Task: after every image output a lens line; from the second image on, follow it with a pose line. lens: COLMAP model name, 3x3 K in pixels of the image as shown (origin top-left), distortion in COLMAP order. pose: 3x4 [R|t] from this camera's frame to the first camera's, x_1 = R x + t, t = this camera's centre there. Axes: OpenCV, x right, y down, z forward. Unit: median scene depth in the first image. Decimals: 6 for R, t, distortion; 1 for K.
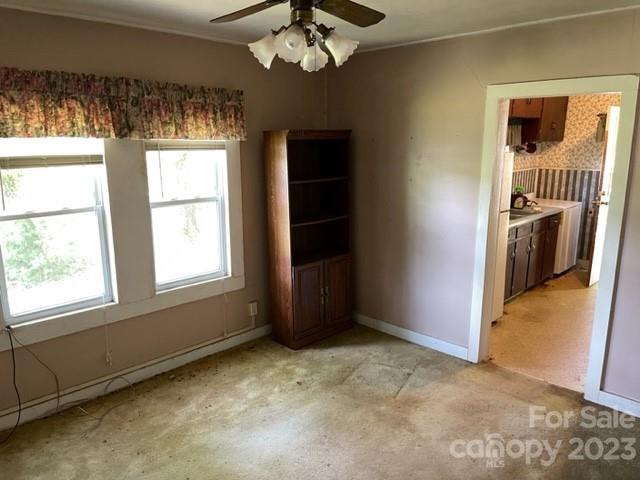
lens RADIAL K [[480.1, 0, 316.0], [0, 480.1, 236.9], [0, 0, 1]] dist [0.020761, -0.000393]
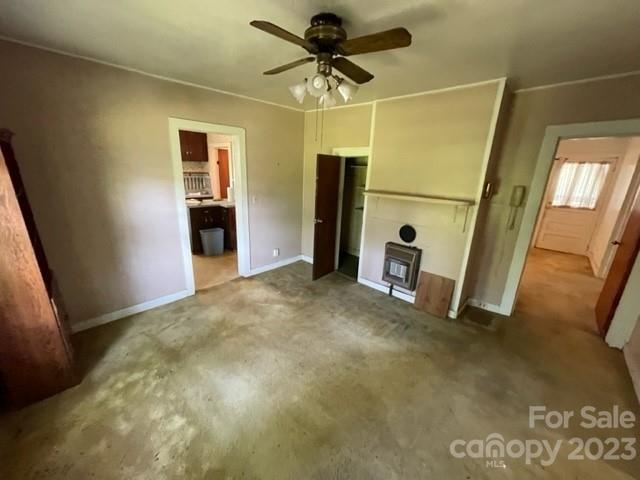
lens RADIAL K [[259.1, 0, 318.1], [0, 259.1, 239.6], [0, 0, 1]] dist [-0.002344, 0.000120]
pose [[-0.029013, -0.266223, 0.963475, -0.316157], [0.172761, 0.948040, 0.267161, -0.051419], [-0.984536, 0.174202, 0.018487, 0.350120]]
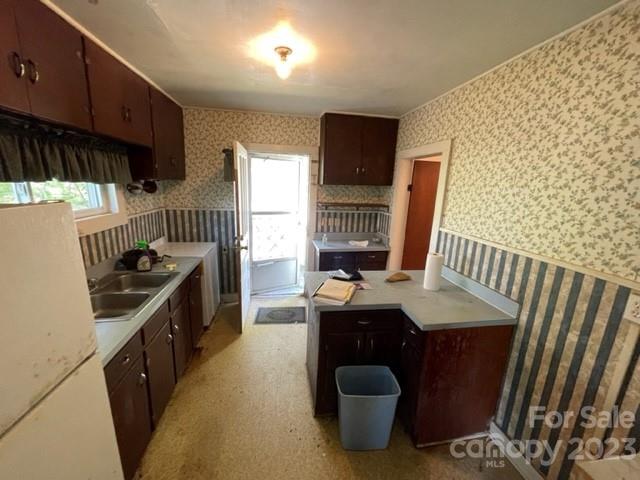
lens RADIAL K [[259.1, 0, 318.3], [0, 259.1, 241.3], [0, 0, 1]] dist [-0.002344, 0.000120]
pose [[0.581821, -0.153249, 0.798748, 0.272678], [0.133148, 0.986785, 0.092339, -0.105504], [-0.802344, 0.052628, 0.594537, 0.567298]]
